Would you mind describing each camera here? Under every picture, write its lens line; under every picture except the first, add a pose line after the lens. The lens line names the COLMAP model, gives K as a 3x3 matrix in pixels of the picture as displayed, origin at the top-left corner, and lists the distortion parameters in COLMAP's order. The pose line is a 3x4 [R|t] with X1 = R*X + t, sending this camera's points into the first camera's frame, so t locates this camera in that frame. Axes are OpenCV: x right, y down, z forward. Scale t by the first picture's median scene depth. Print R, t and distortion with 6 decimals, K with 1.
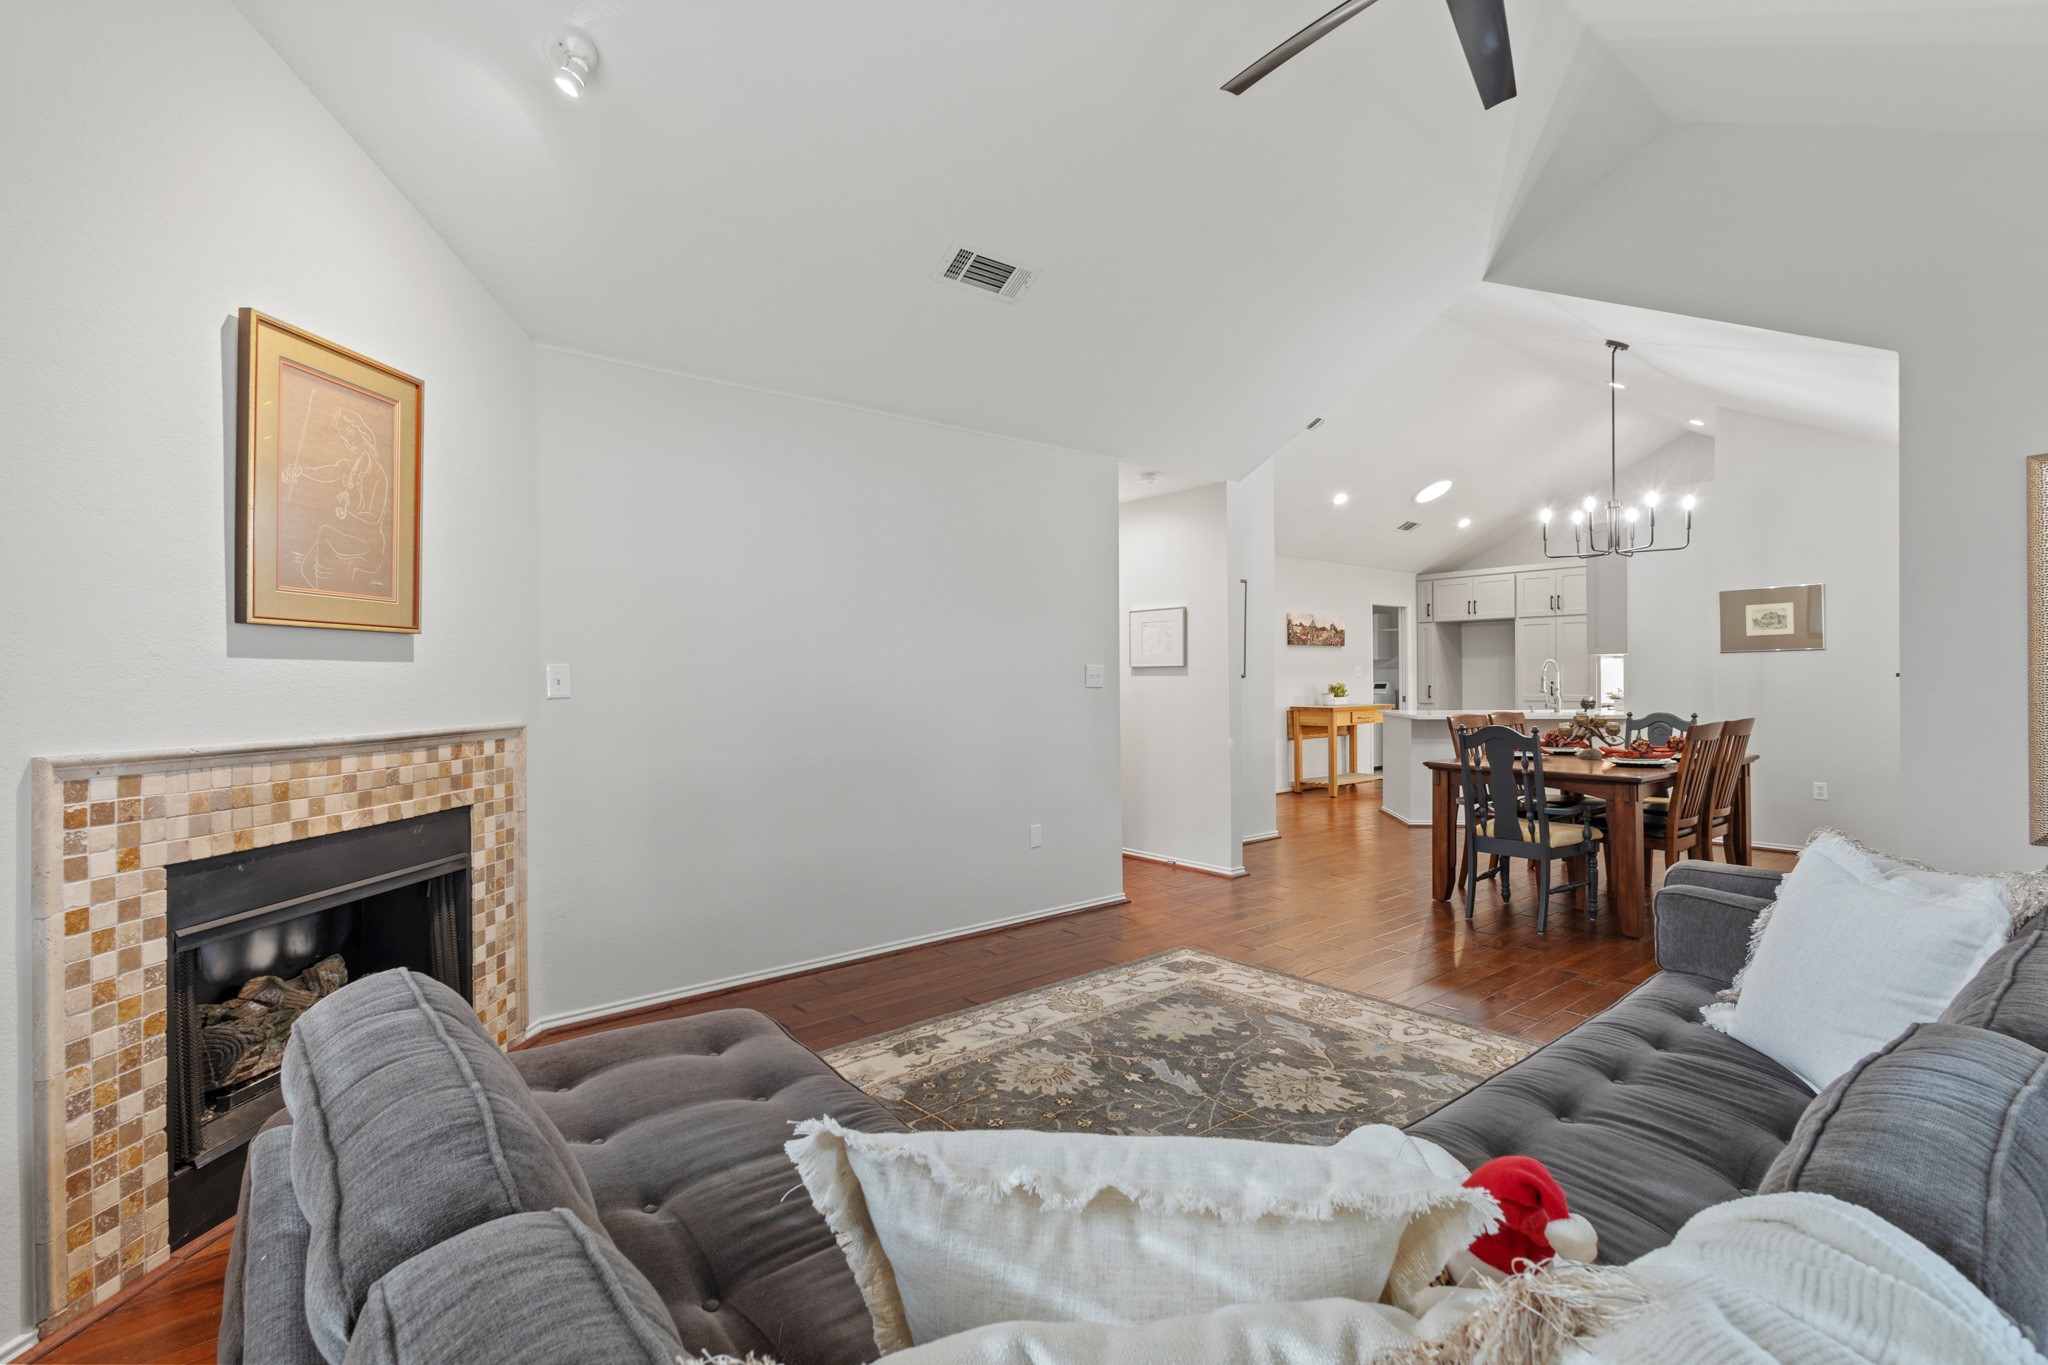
lens RADIAL K [[949.9, 0, 1026.8], [0, 949.9, 680.0], [0, 0, 1]] dist [0.018574, -0.005960]
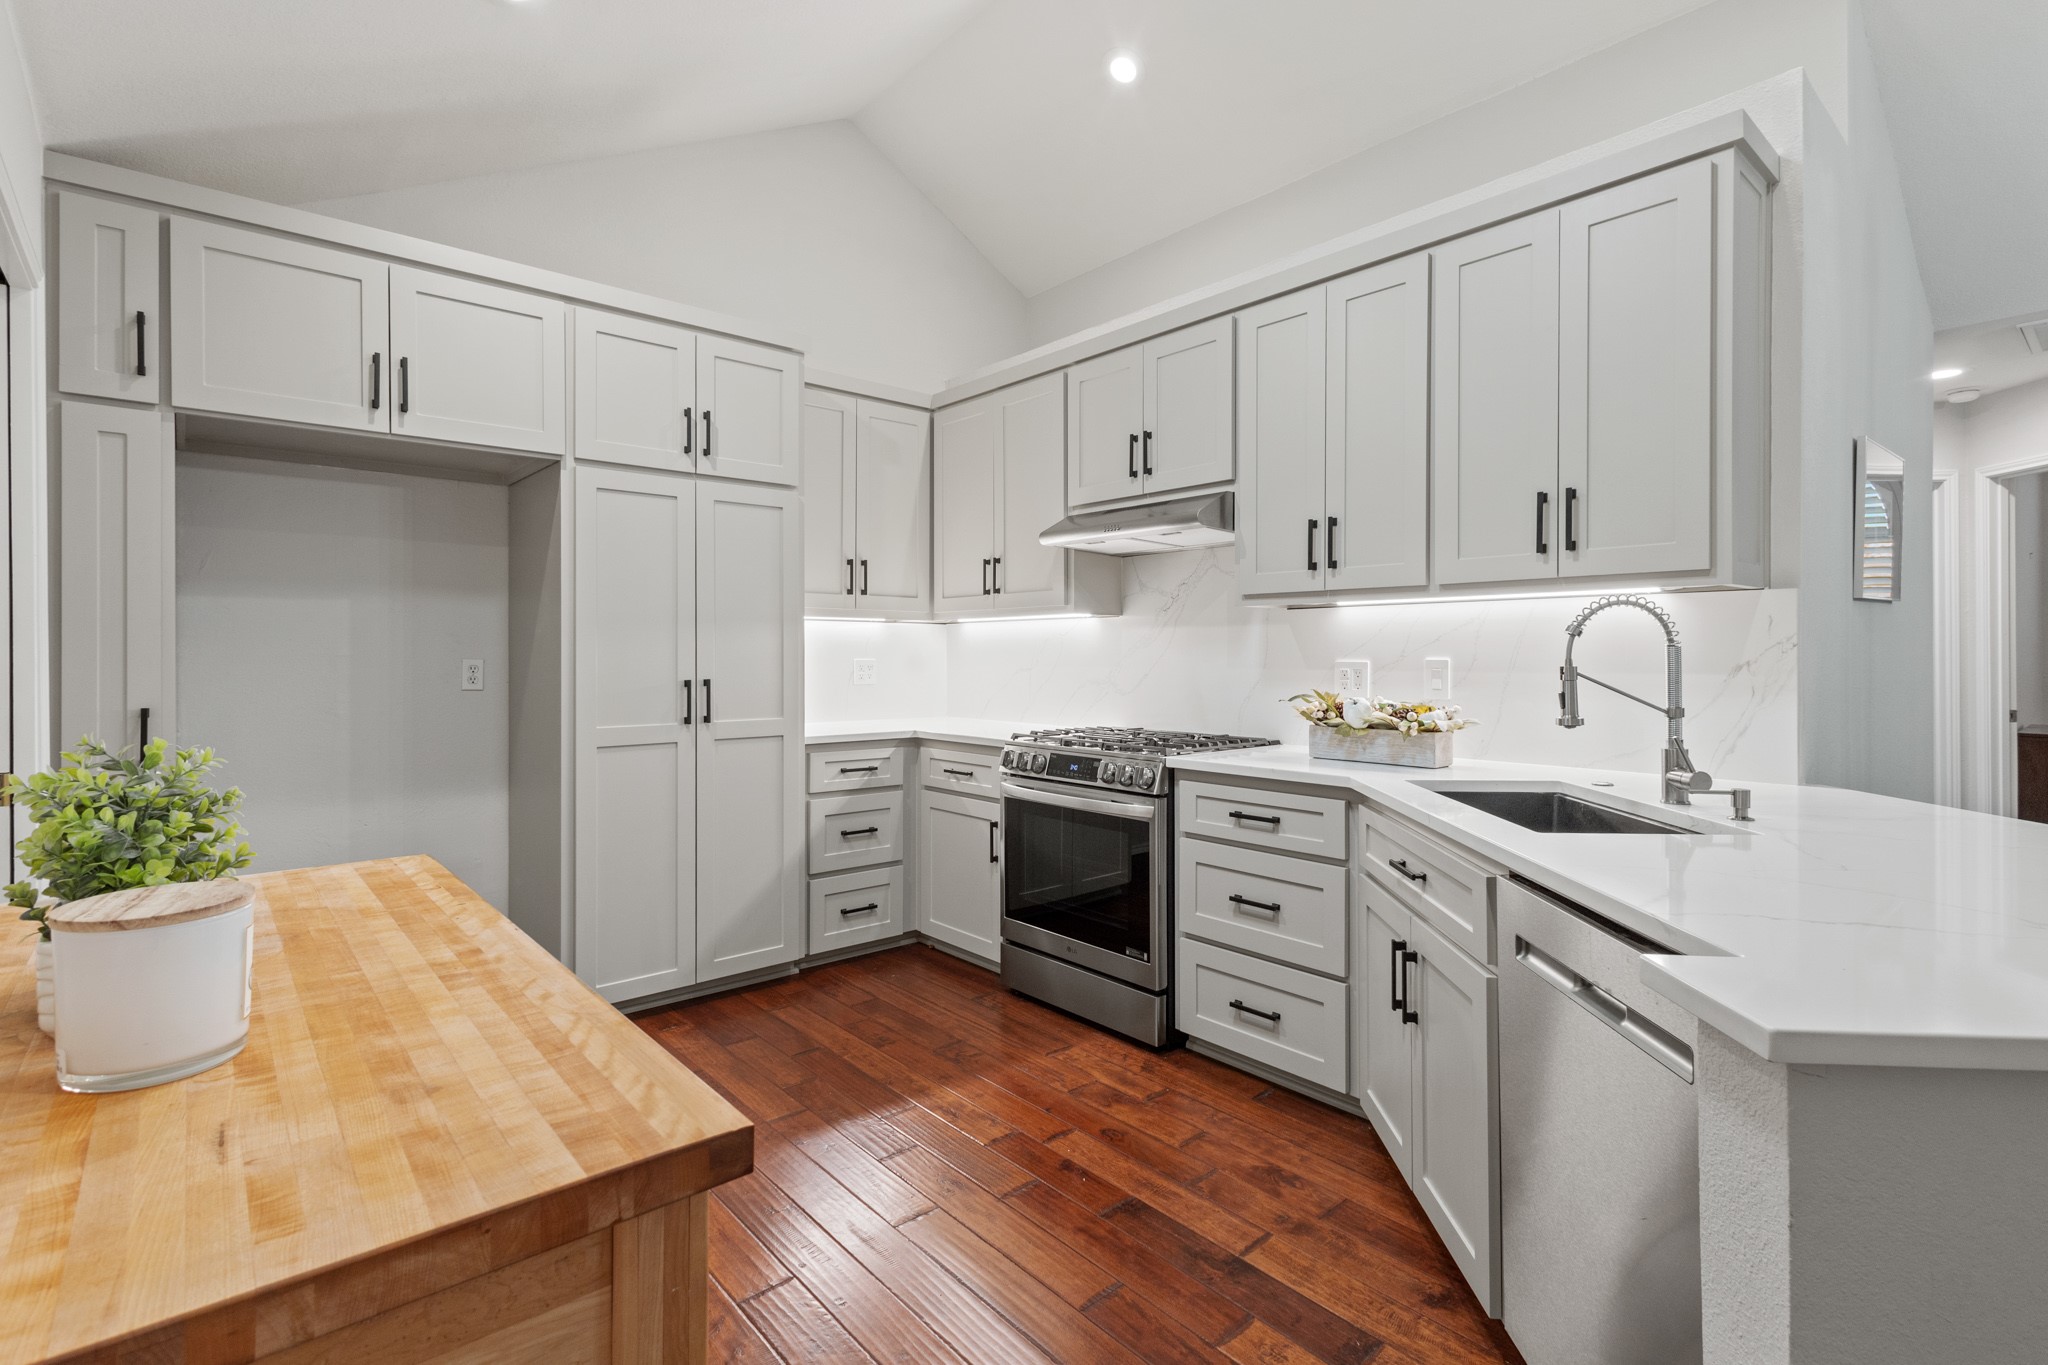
lens RADIAL K [[958.0, 0, 1022.5], [0, 958.0, 654.0], [0, 0, 1]] dist [0.007563, -0.000582]
pose [[-0.020812, 0.007904, 0.999752, 0.493553], [0.006353, 0.999950, -0.007774, -0.007918], [-0.999763, 0.006190, -0.020862, 1.919480]]
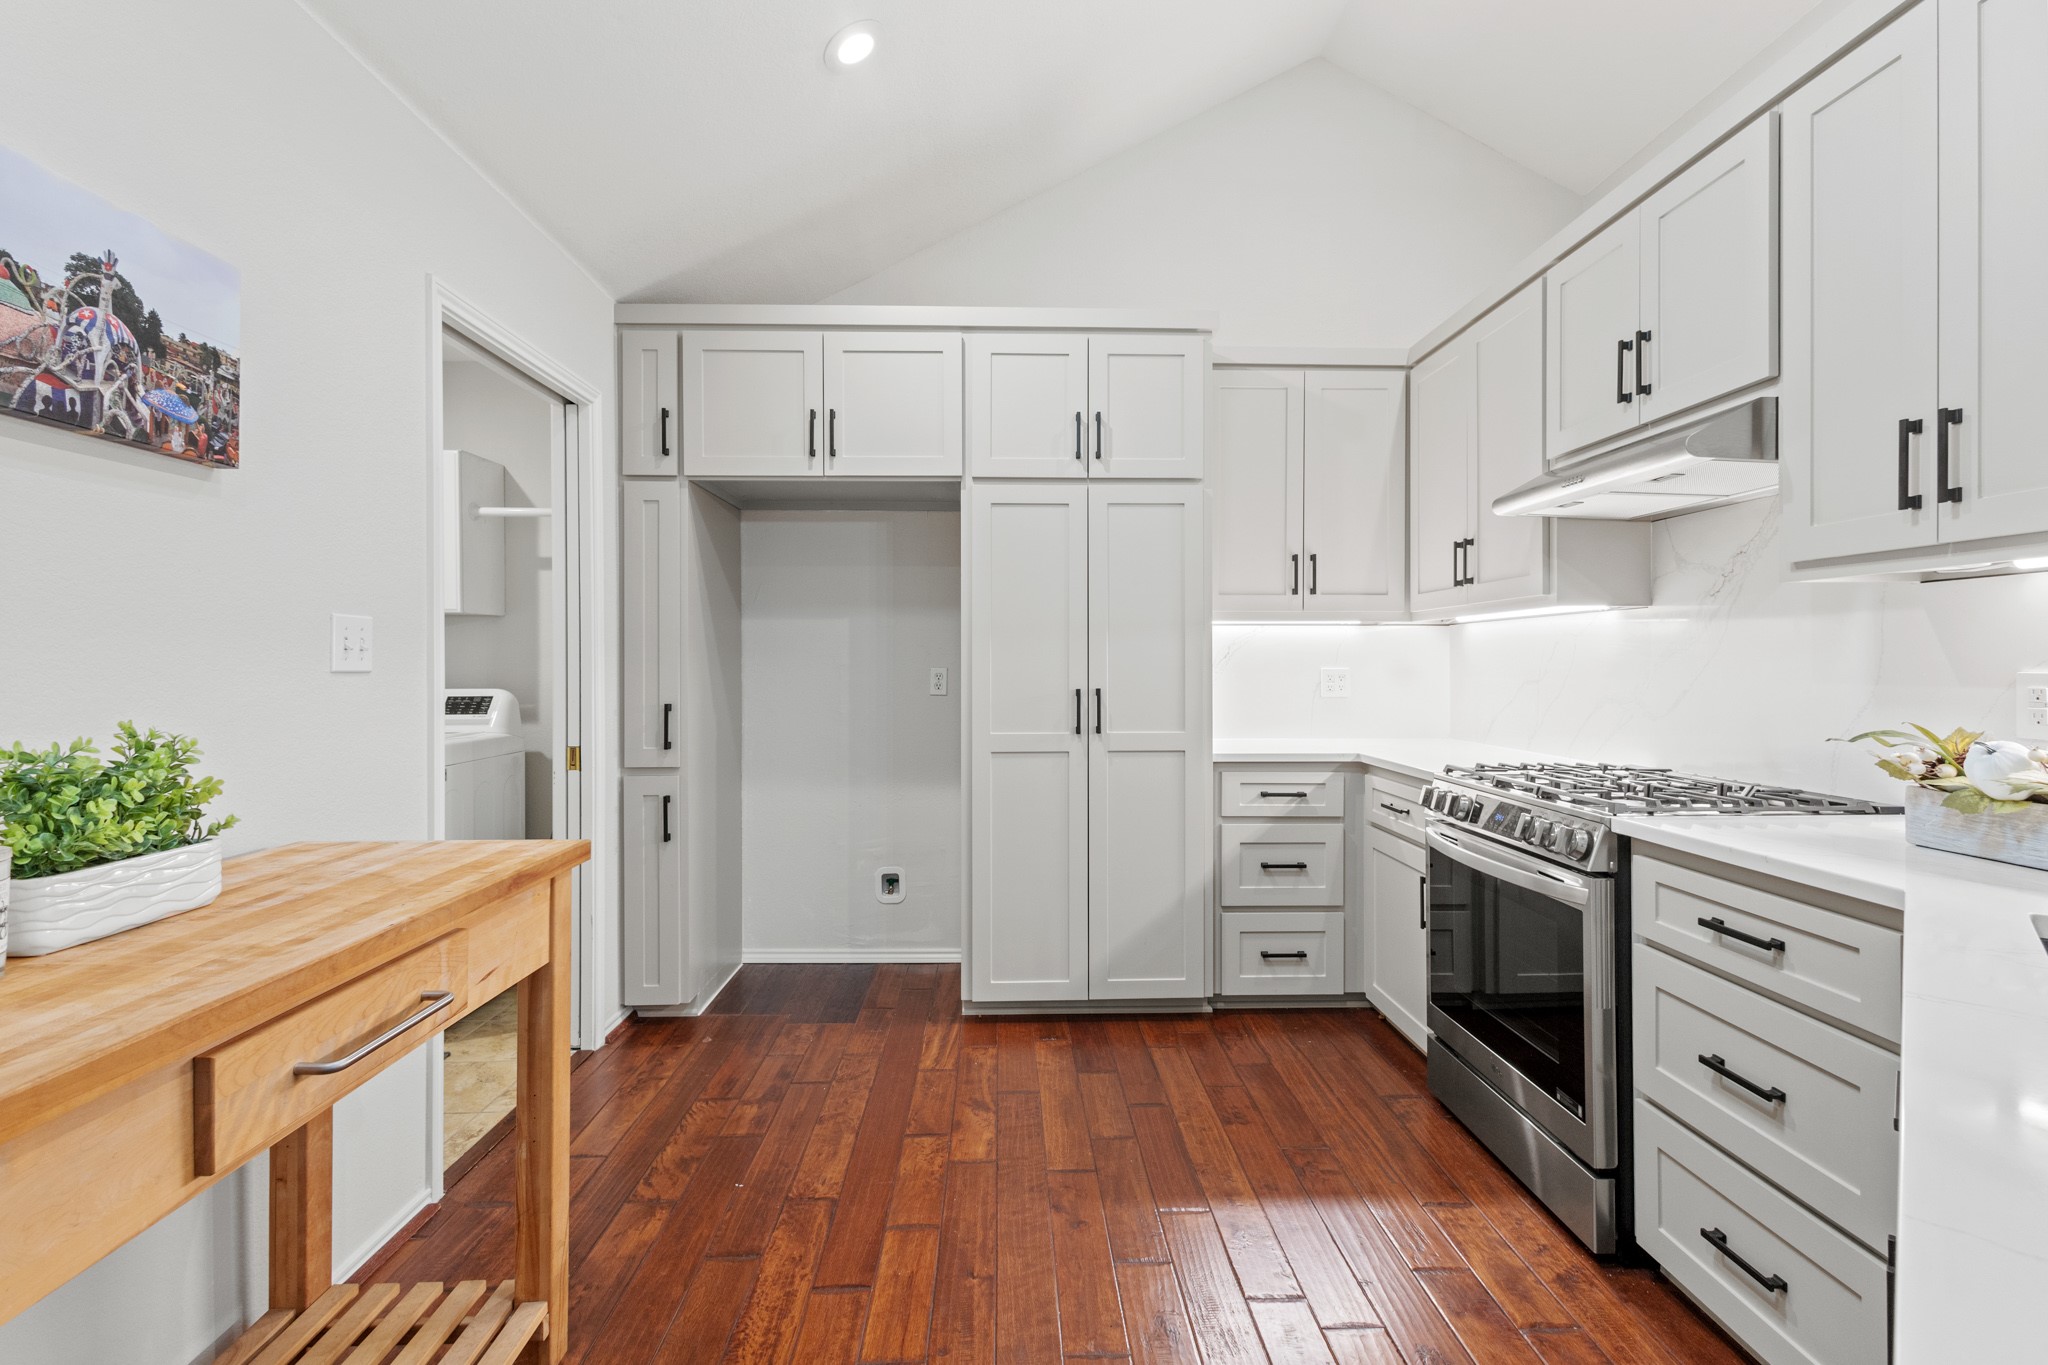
lens RADIAL K [[945.3, 0, 1028.4], [0, 945.3, 661.8], [0, 0, 1]] dist [0.009677, -0.000622]
pose [[0.614342, 0.008487, 0.788994, 0.636566], [0.002060, 0.999922, -0.012359, -0.007019], [-0.789037, 0.009218, 0.614277, 1.764553]]
